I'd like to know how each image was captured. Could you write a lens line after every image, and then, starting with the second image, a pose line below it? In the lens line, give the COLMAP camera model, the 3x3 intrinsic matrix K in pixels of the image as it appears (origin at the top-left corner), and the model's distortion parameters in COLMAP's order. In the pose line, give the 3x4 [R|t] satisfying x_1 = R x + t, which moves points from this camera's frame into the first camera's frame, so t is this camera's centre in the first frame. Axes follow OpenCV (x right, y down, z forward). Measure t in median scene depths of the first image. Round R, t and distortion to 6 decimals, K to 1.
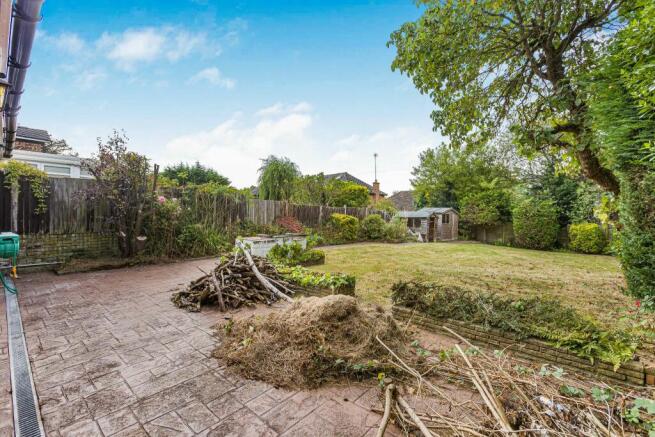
lens RADIAL K [[292.7, 0, 324.5], [0, 292.7, 214.5], [0, 0, 1]] dist [-0.010838, 0.000669]
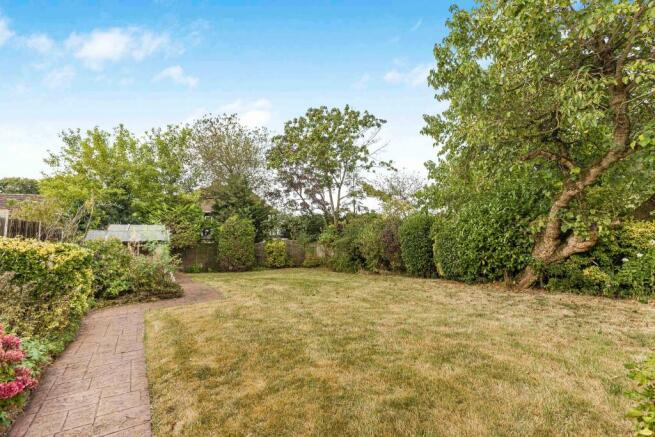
lens RADIAL K [[292.7, 0, 332.2], [0, 292.7, 215.4], [0, 0, 1]] dist [-0.010838, 0.000669]
pose [[0.254442, 0.047180, 0.965937, -0.112351], [0.019217, 0.998365, -0.053826, -0.002225], [-0.966897, 0.032258, 0.253119, 0.475815]]
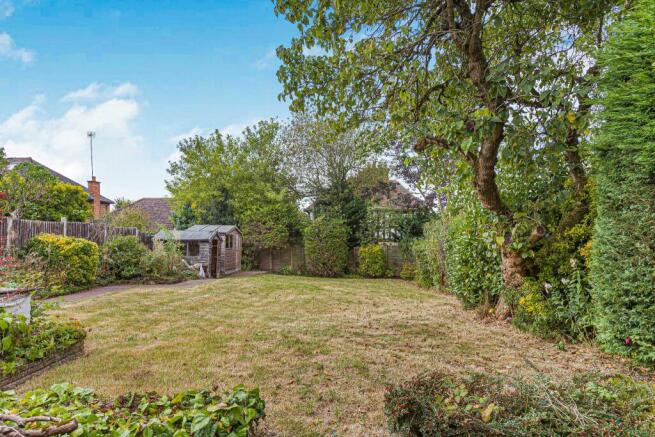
lens RADIAL K [[415.4, 0, 343.3], [0, 415.4, 250.1], [0, 0, 1]] dist [-0.005244, 0.000955]
pose [[0.745025, -0.023845, 0.666611, -0.036059], [-0.000798, 0.999328, 0.036638, -0.001288], [-0.667037, -0.027828, 0.744505, 0.081649]]
